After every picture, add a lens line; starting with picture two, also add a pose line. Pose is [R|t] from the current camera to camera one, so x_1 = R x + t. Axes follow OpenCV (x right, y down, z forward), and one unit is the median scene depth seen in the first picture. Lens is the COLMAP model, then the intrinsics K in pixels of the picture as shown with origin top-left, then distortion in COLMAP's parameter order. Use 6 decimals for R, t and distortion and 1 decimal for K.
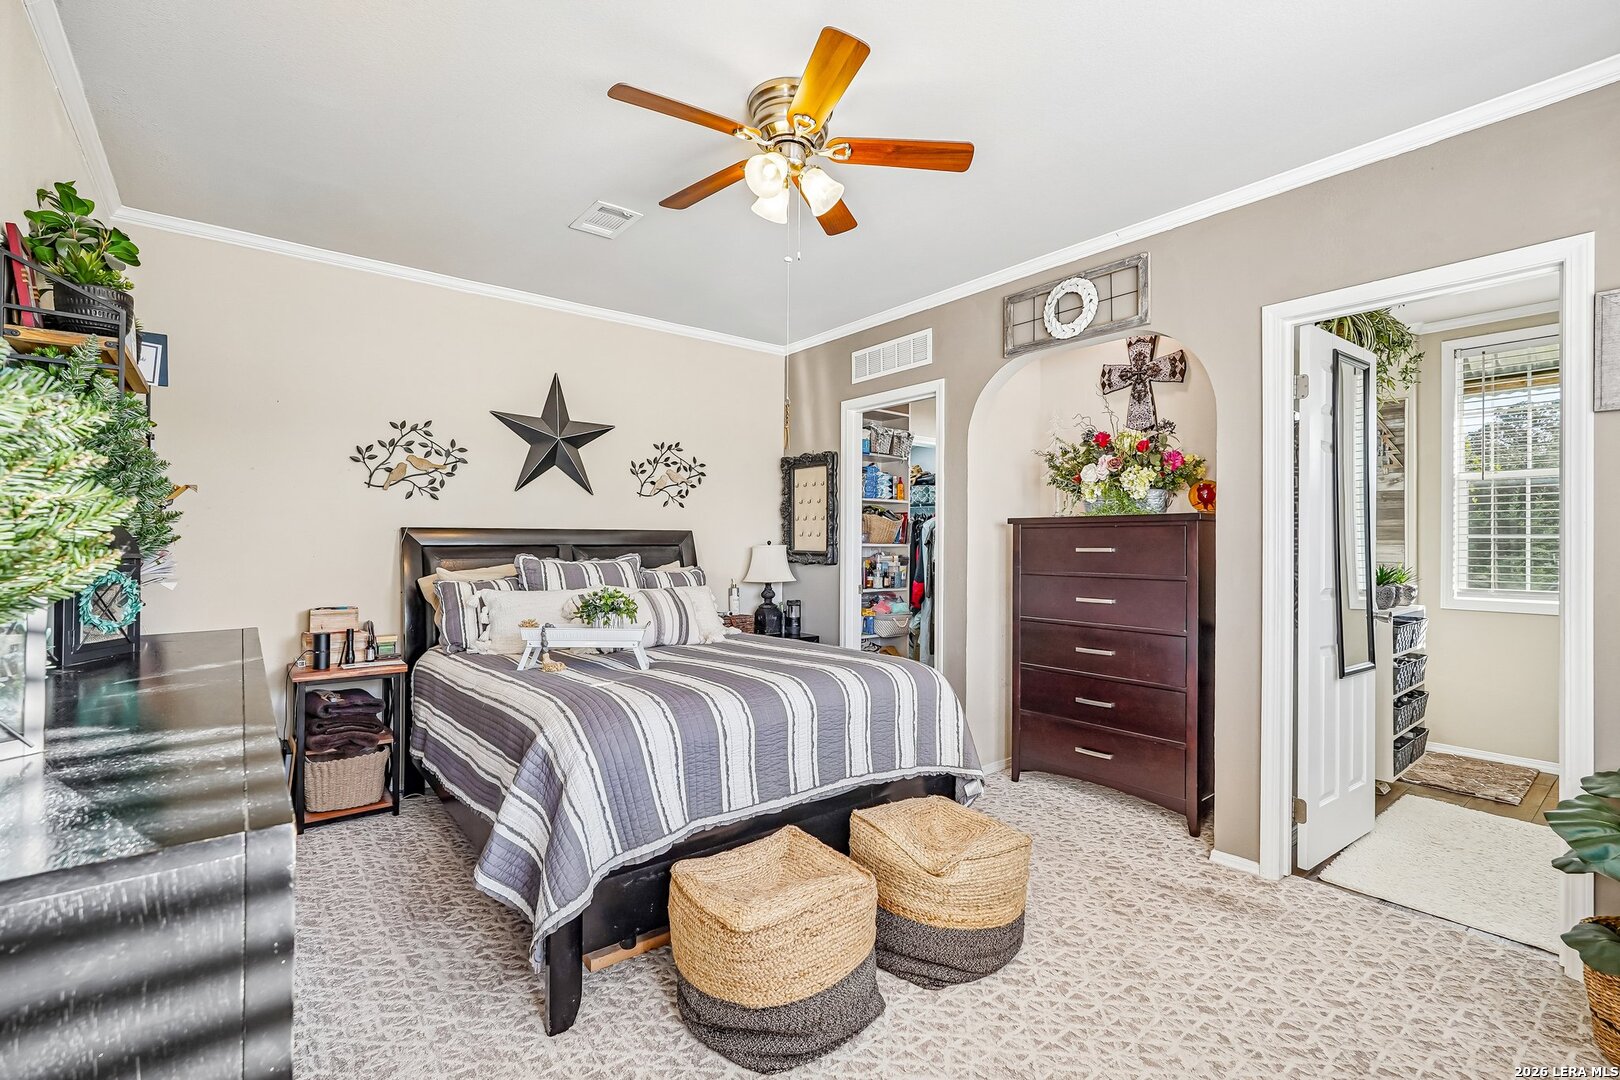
lens RADIAL K [[718.0, 0, 765.0], [0, 718.0, 545.1], [0, 0, 1]] dist [-0.013052, 0.007781]
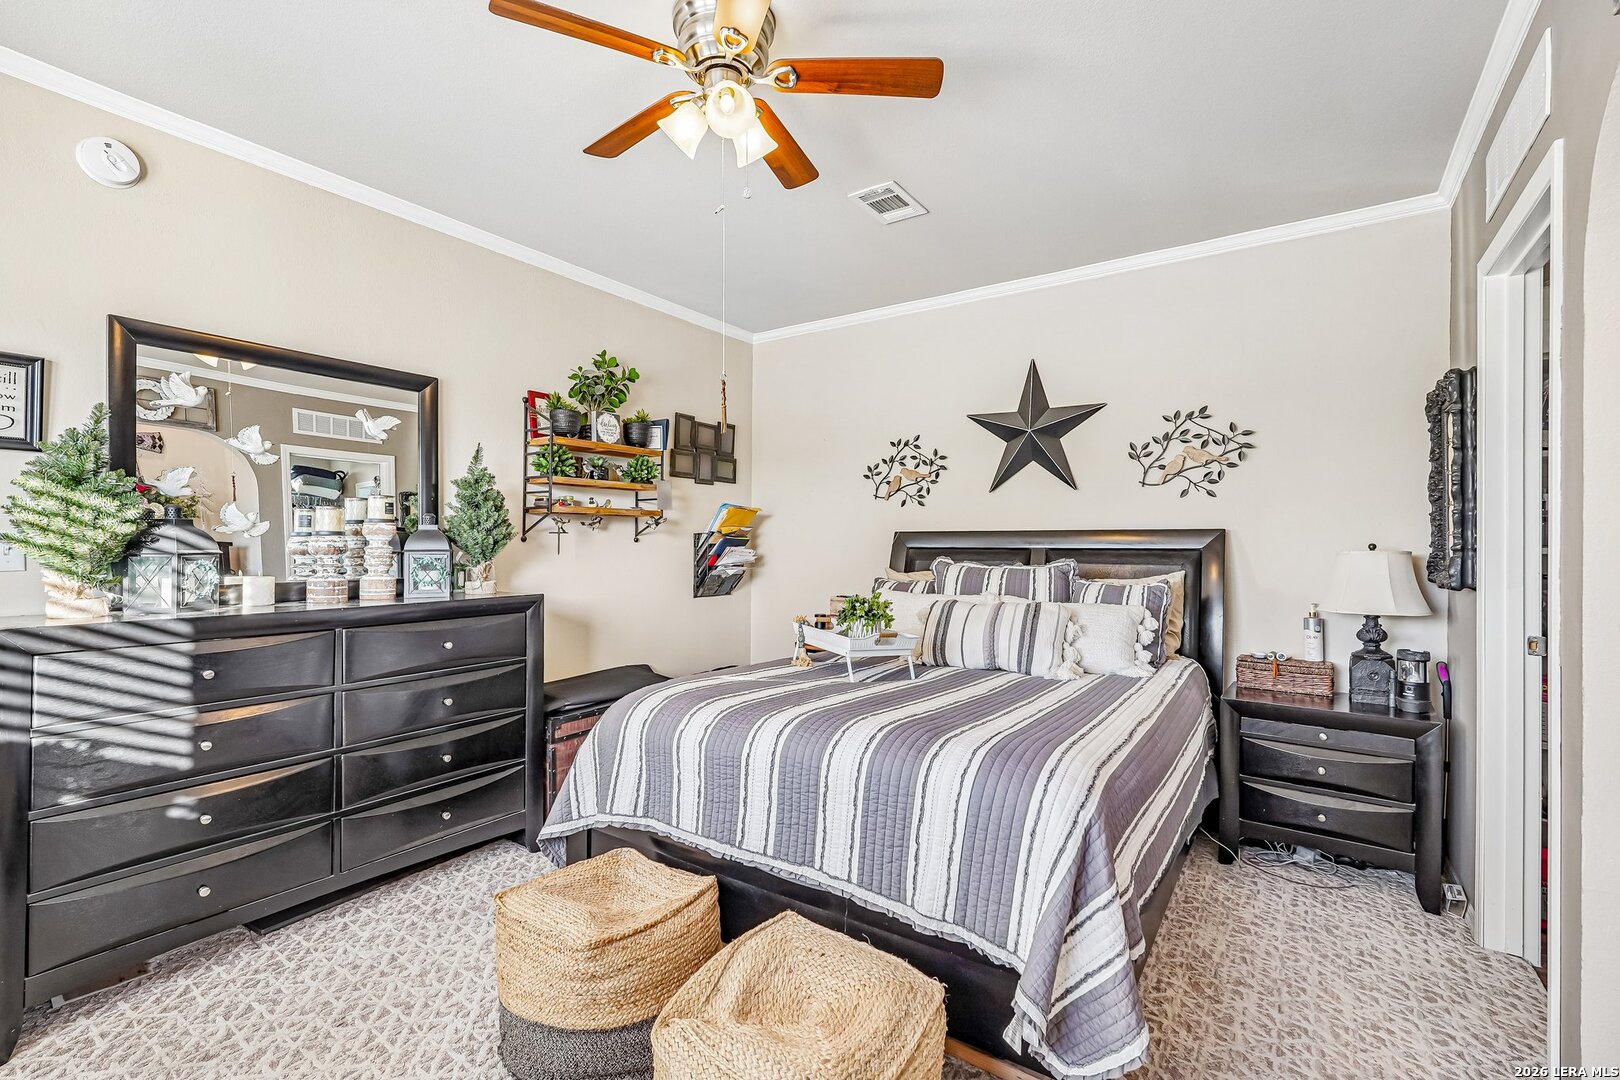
lens RADIAL K [[718.0, 0, 802.1], [0, 718.0, 533.3], [0, 0, 1]] dist [-0.013052, 0.007781]
pose [[0.315744, -0.006079, -0.948825, 0.486365], [0.001861, 0.999982, -0.005788, -0.014186], [0.948842, 0.000062, 0.315750, 0.439908]]
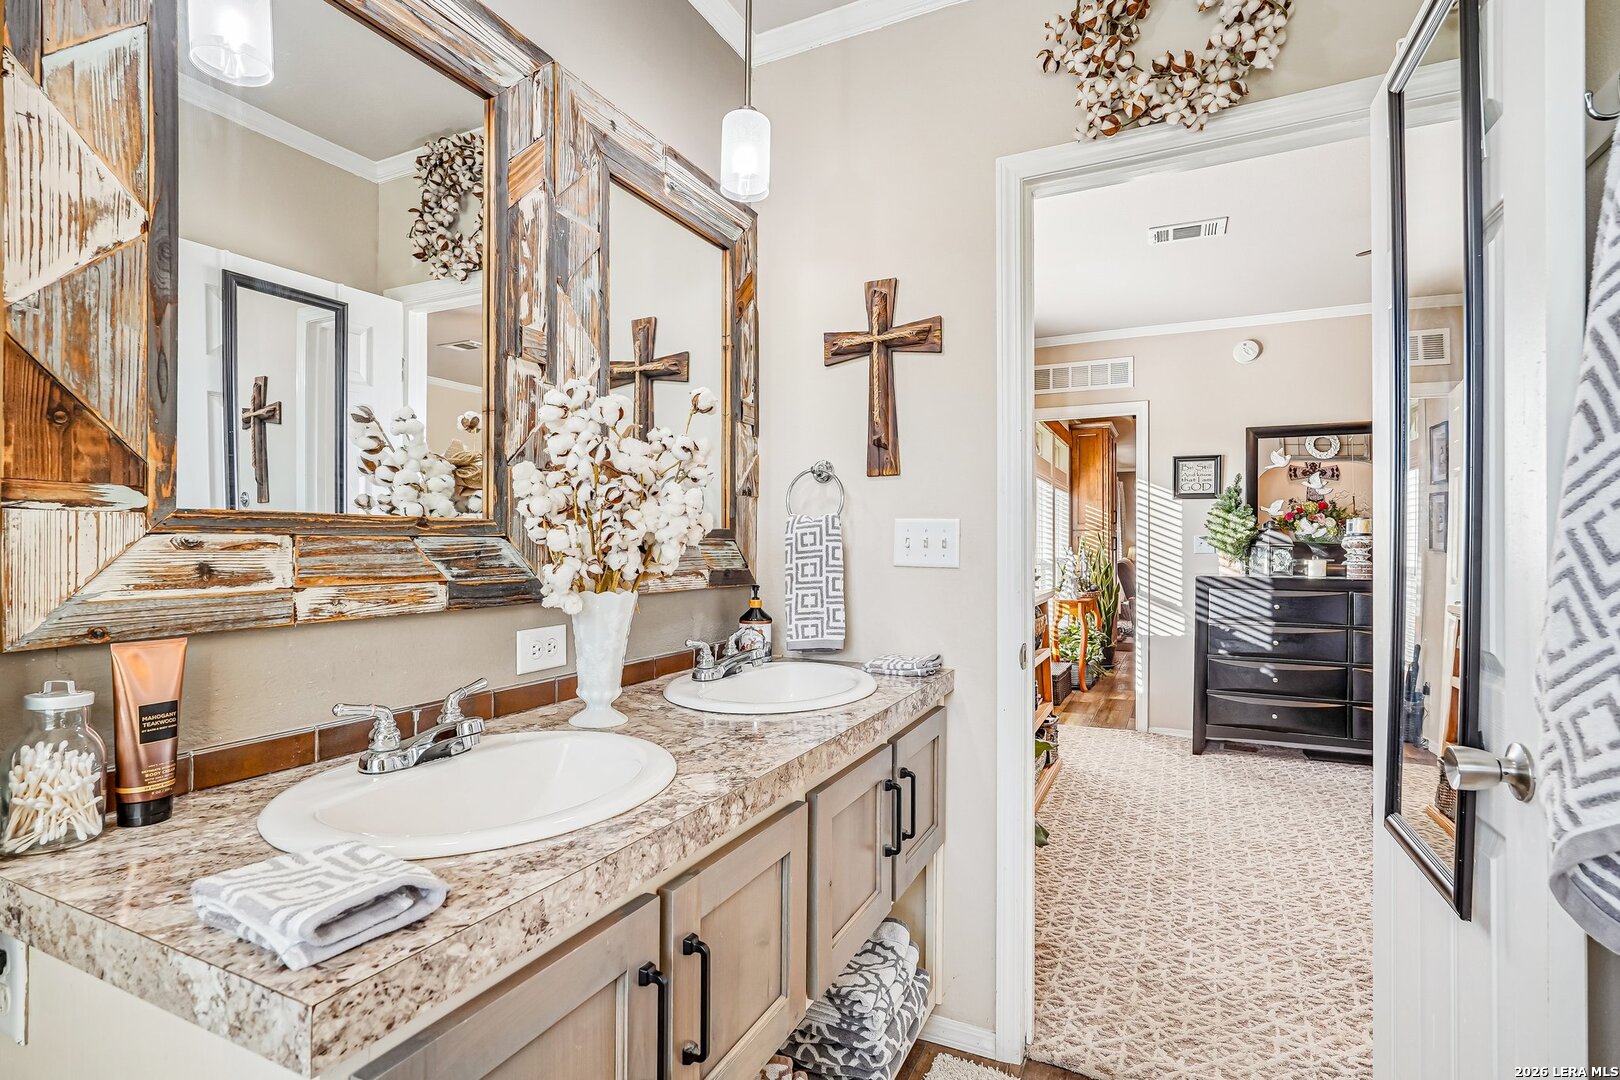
lens RADIAL K [[773.3, 0, 804.2], [0, 773.3, 539.9], [0, 0, 1]] dist [-0.009660, 0.005466]
pose [[-0.891534, -0.009746, -0.452849, 1.117553], [-0.008239, 0.999952, -0.005299, 0.006873], [0.452879, -0.000993, -0.891572, 1.010006]]
